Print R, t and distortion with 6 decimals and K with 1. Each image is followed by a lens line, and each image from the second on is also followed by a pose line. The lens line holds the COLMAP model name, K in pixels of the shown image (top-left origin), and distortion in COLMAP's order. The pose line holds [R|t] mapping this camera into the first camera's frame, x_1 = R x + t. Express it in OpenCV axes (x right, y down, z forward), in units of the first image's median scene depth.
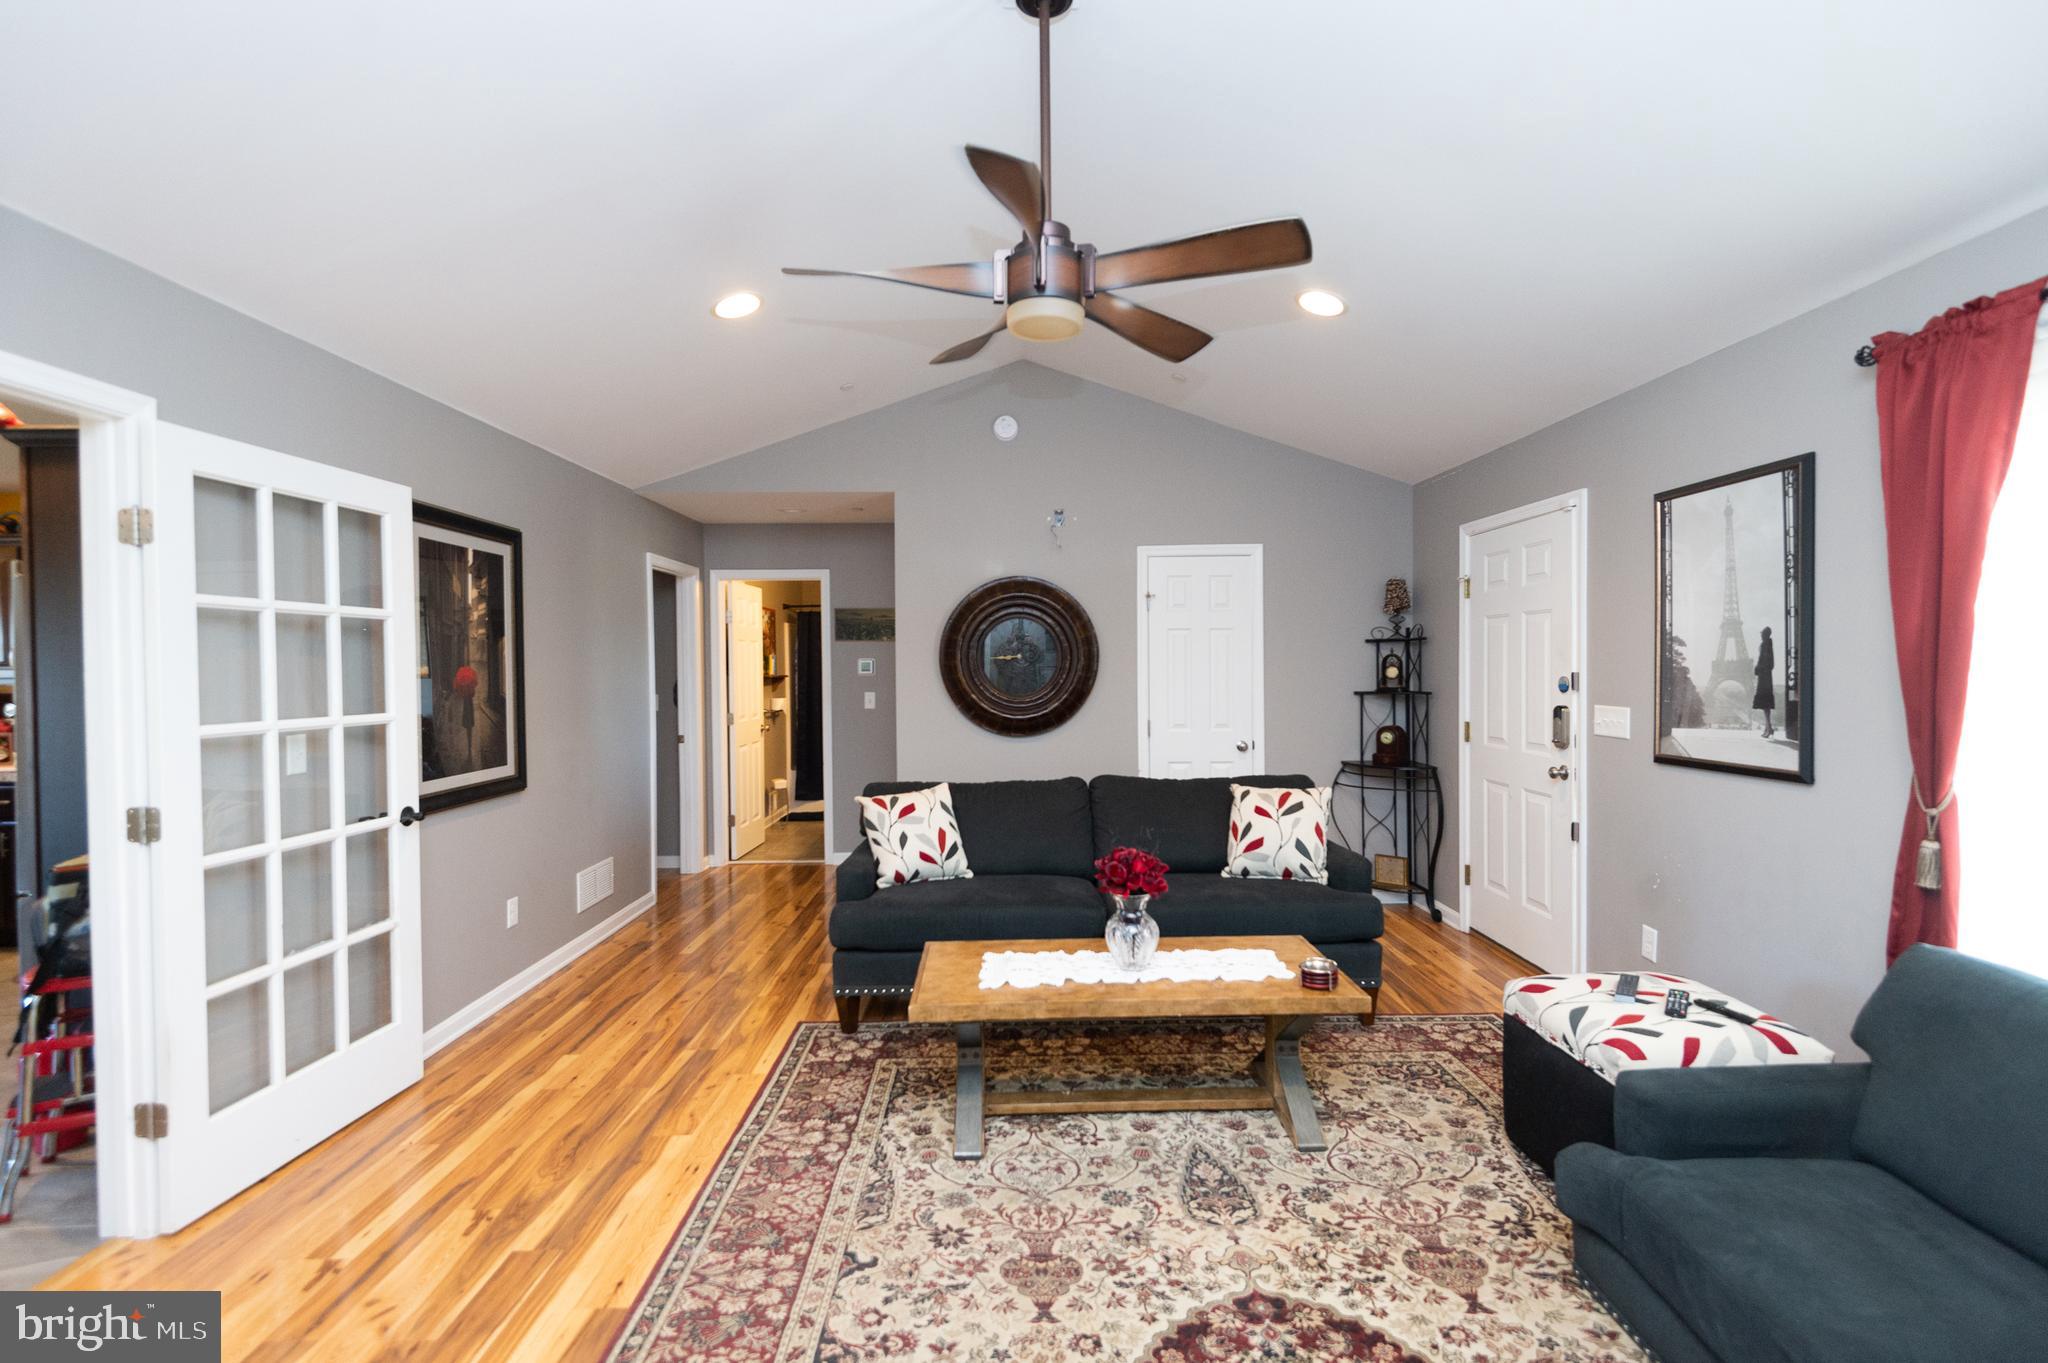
lens RADIAL K [[922.4, 0, 1020.6], [0, 922.4, 679.4], [0, 0, 1]] dist [0.033441, -0.019412]
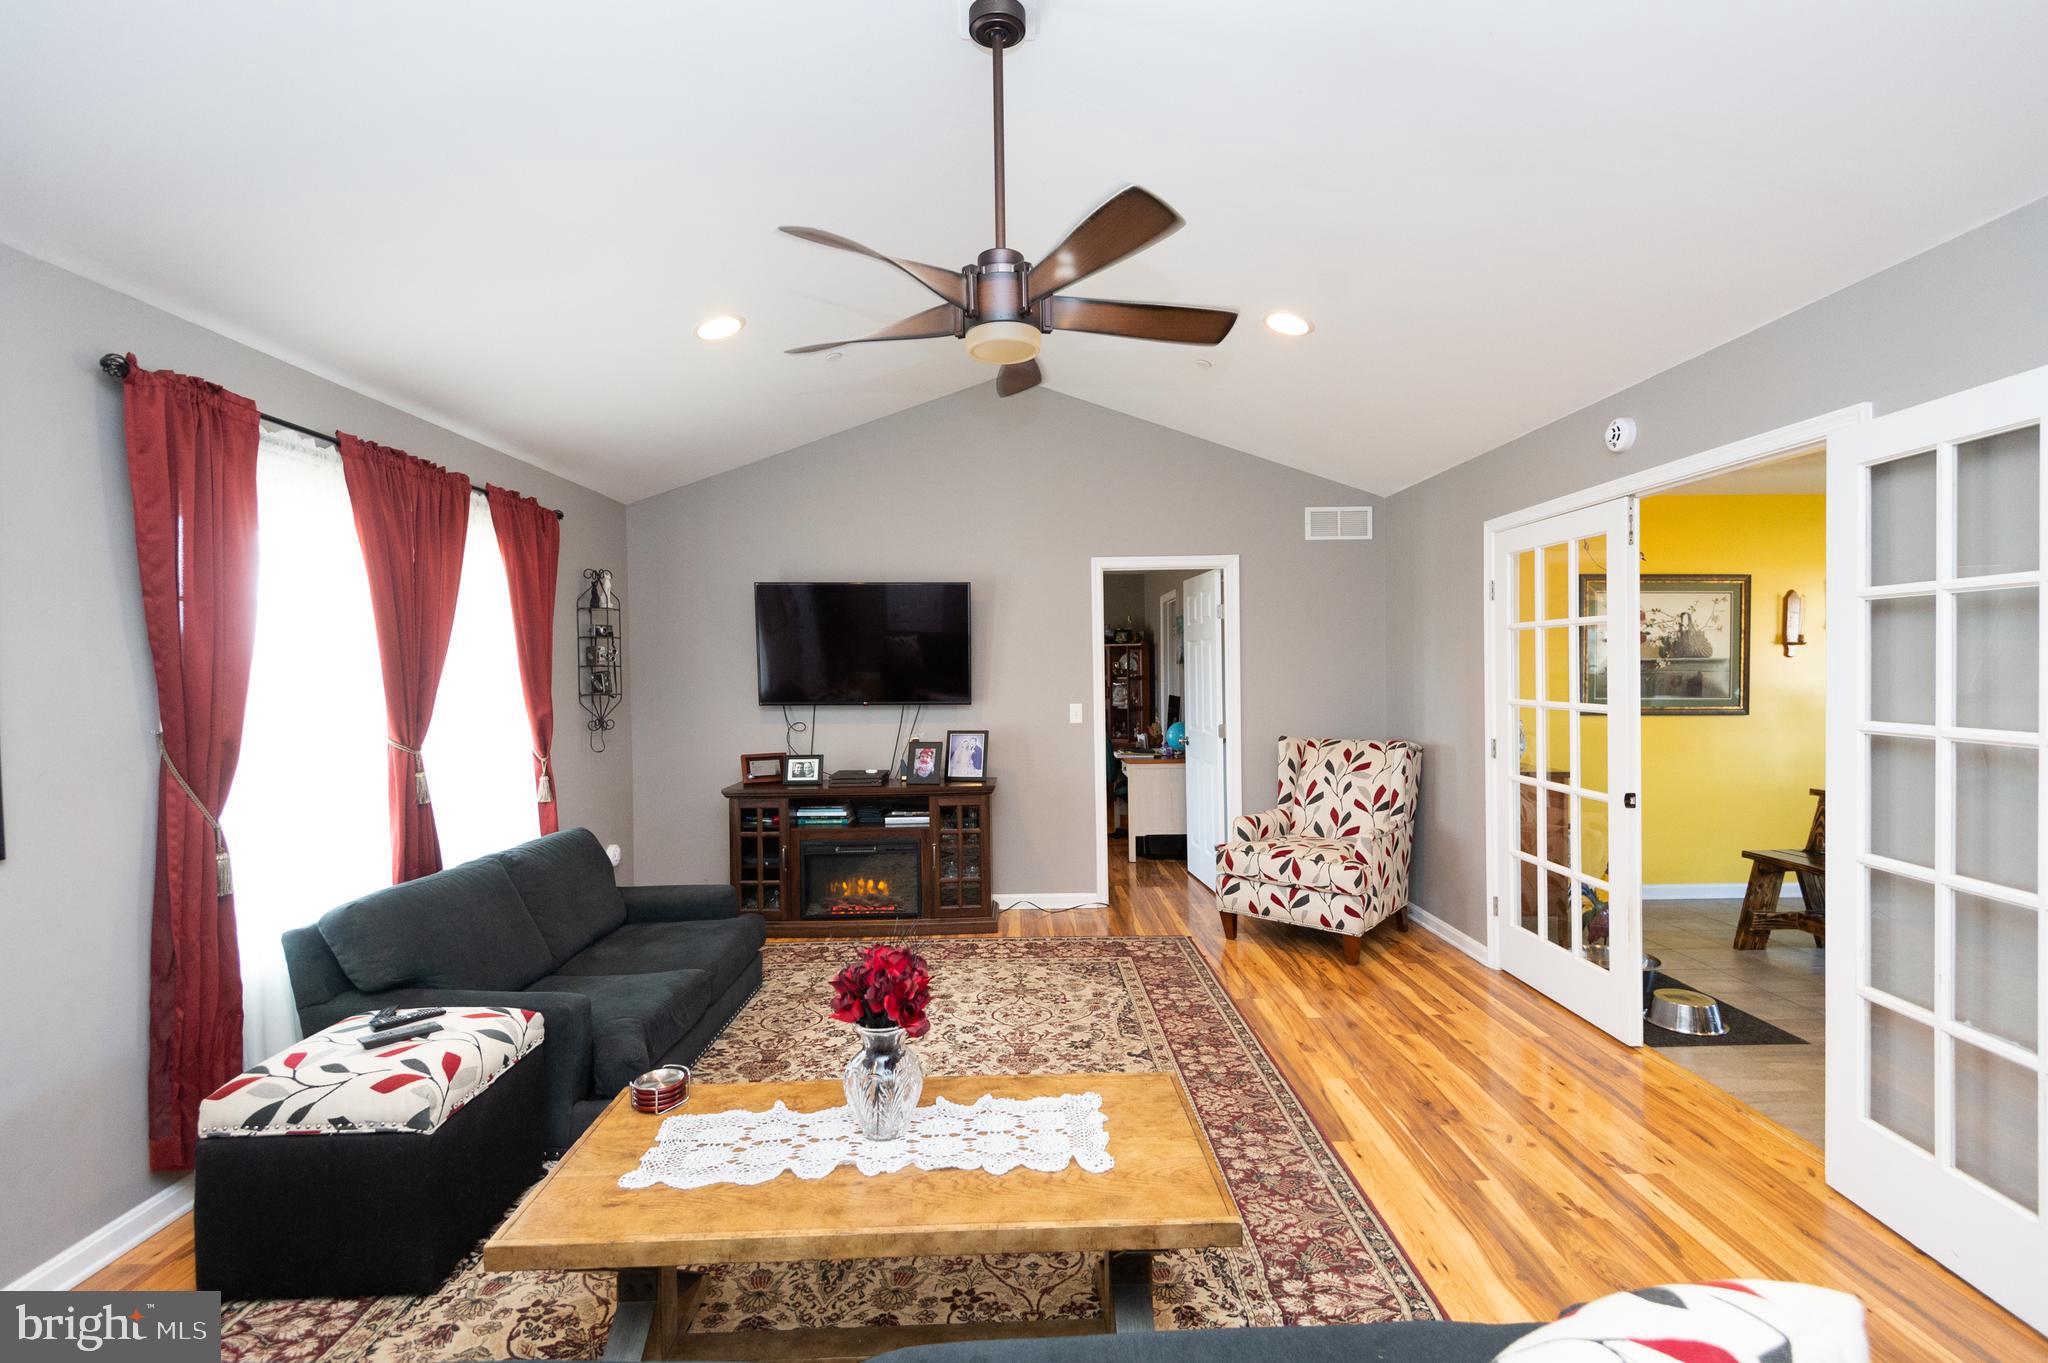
lens RADIAL K [[922.4, 0, 1020.6], [0, 922.4, 679.4], [0, 0, 1]] dist [0.033441, -0.019412]
pose [[-0.999539, 0.023366, -0.019388, 0.030539], [0.022844, 0.999382, 0.026730, -0.038371], [0.020000, 0.026275, -0.999455, 1.865606]]
